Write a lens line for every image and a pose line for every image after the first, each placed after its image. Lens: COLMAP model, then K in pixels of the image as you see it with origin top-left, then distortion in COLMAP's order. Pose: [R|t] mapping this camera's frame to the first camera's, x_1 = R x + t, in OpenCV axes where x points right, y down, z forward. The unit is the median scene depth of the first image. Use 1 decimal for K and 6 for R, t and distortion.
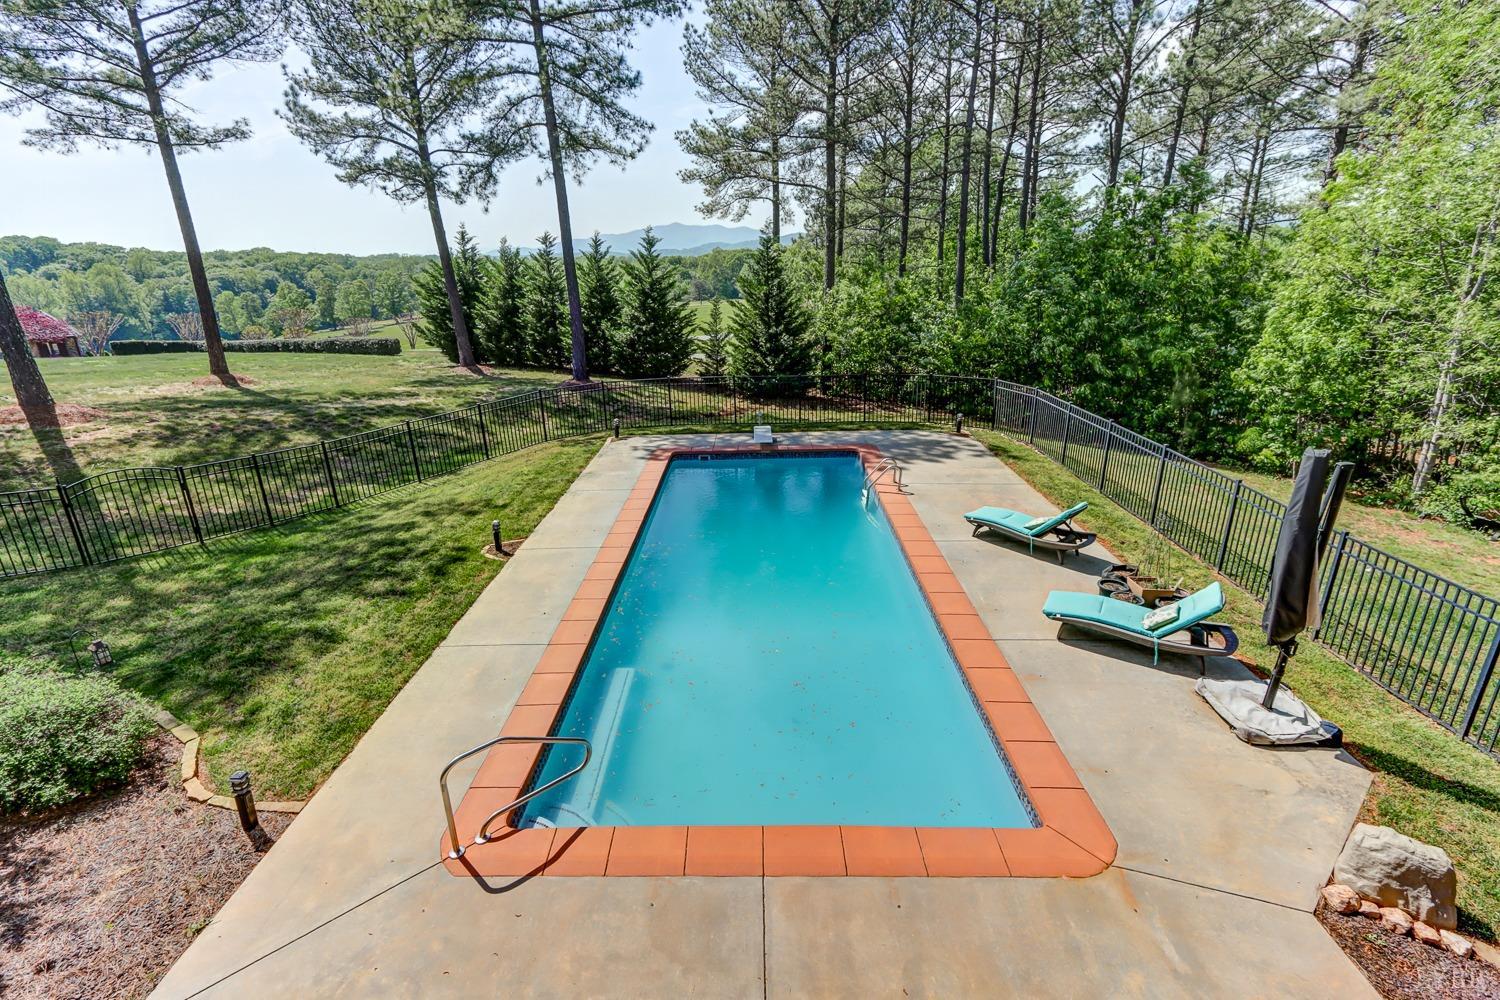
lens RADIAL K [[697.4, 0, 750.0], [0, 697.4, 500.0], [0, 0, 1]] dist [0.011424, 0.000482]
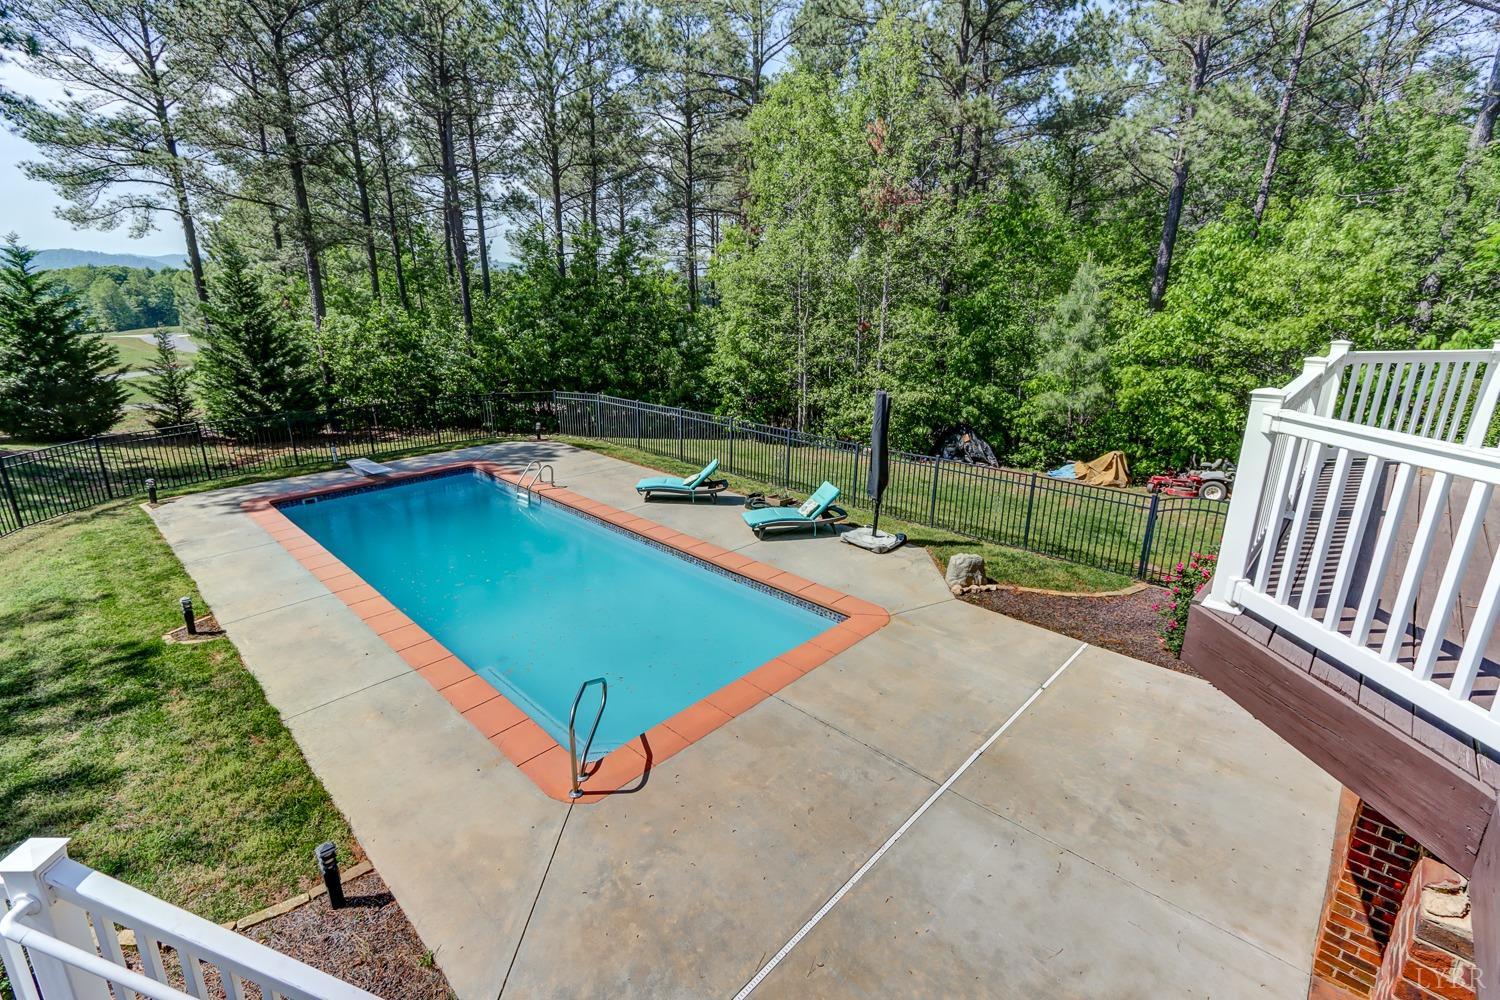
lens RADIAL K [[678.9, 0, 750.0], [0, 678.9, 500.0], [0, 0, 1]] dist [-0.000989, 0.000297]
pose [[0.679967, -0.196409, 0.706448, -0.340659], [0.219881, 0.973736, 0.059083, 0.012997], [-0.699498, 0.115160, 0.705295, -0.014918]]
